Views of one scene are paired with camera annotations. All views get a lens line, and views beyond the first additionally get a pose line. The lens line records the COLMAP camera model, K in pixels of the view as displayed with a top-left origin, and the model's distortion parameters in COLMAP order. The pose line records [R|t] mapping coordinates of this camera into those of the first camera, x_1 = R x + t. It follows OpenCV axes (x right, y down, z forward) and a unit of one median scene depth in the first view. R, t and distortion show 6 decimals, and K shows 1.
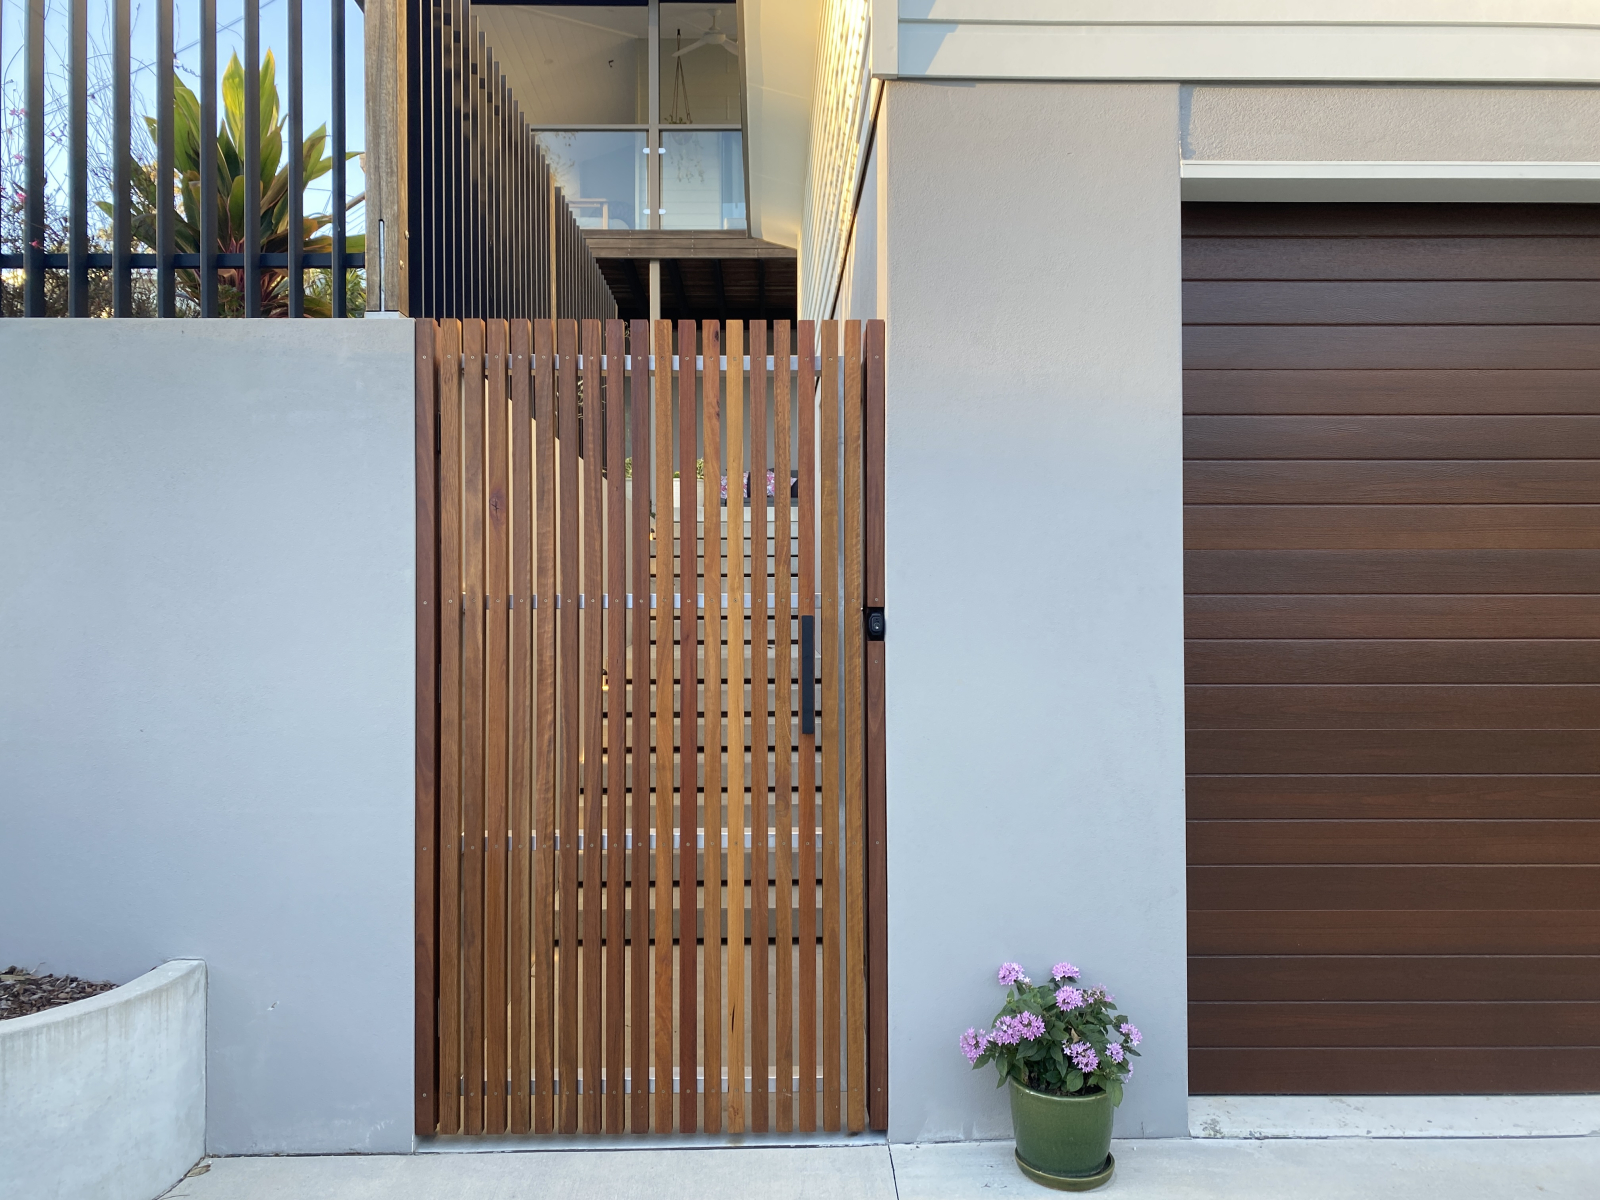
lens RADIAL K [[1298.0, 0, 800.0], [0, 1298.0, 600.0], [0, 0, 1]] dist [0.029497, -0.006545]
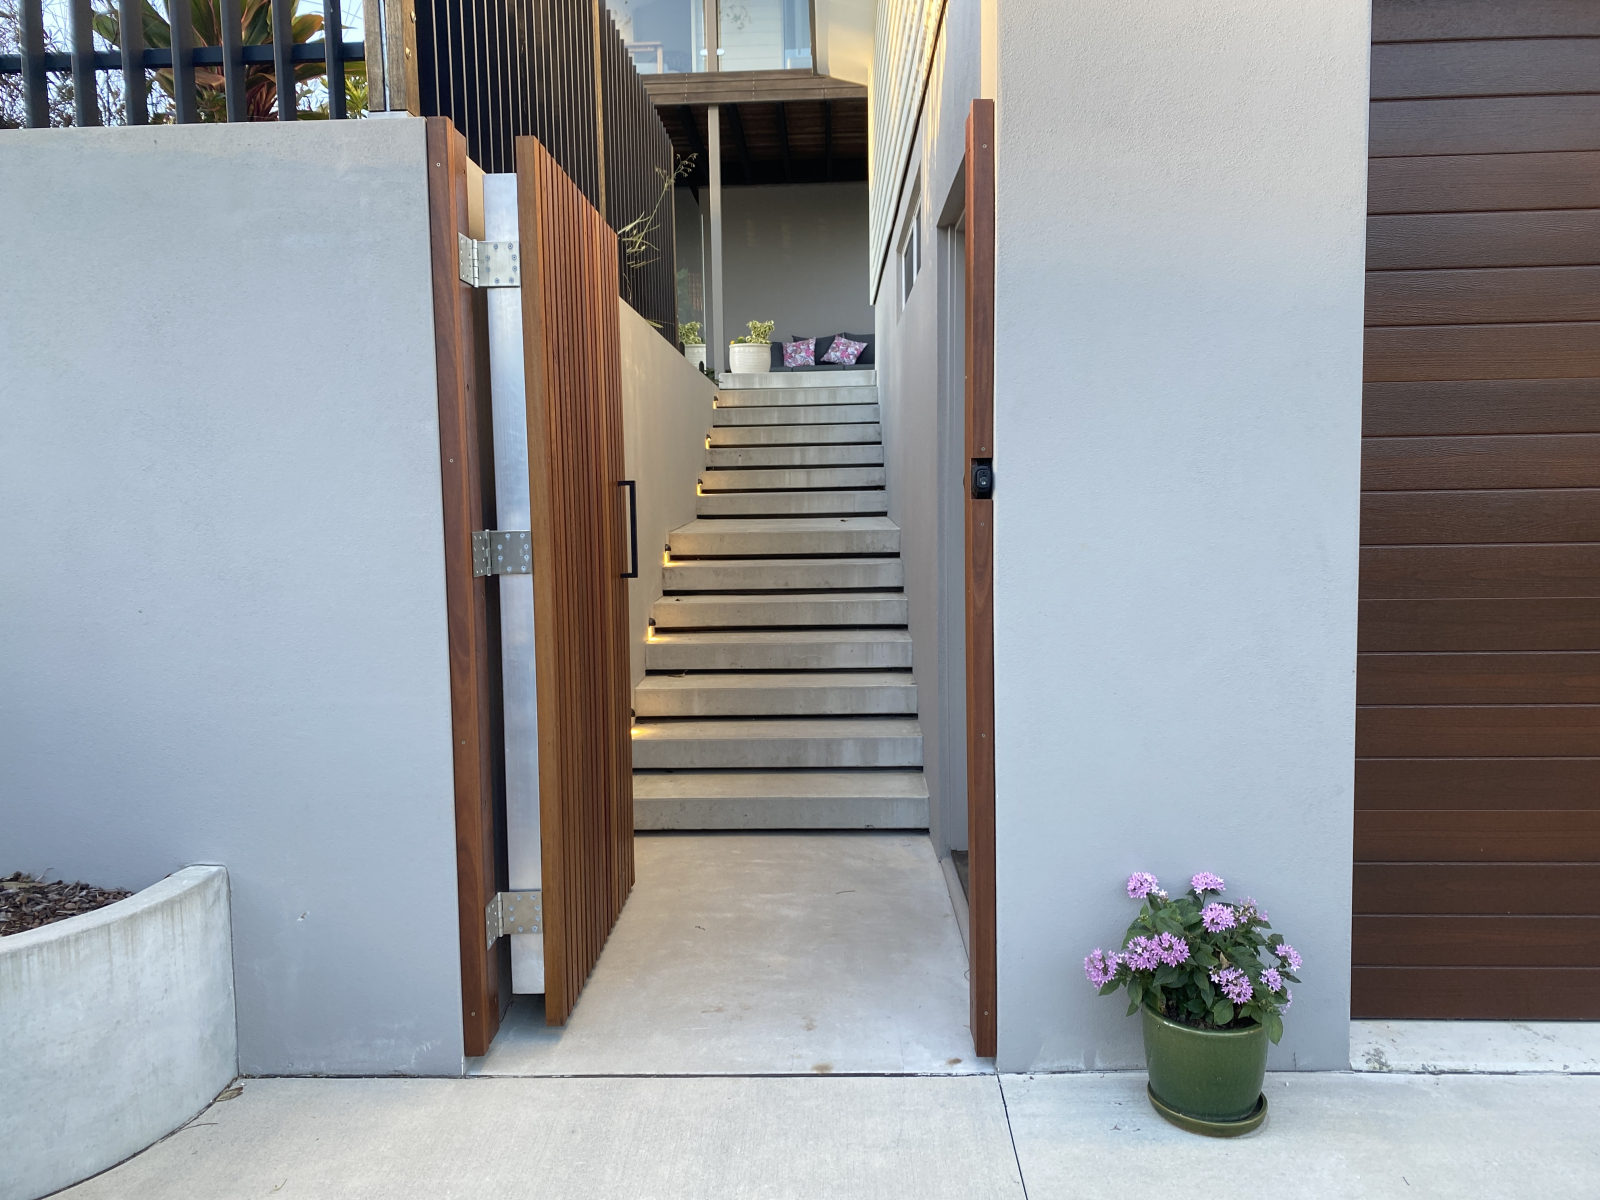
lens RADIAL K [[1229.8, 0, 800.0], [0, 1229.8, 600.0], [0, 0, 1]] dist [0.070949, -0.002208]
pose [[0.998695, -0.009618, -0.050156, -0.019058], [0.014212, 0.995653, 0.092044, 0.021679], [0.049053, -0.092637, 0.994491, 0.189050]]
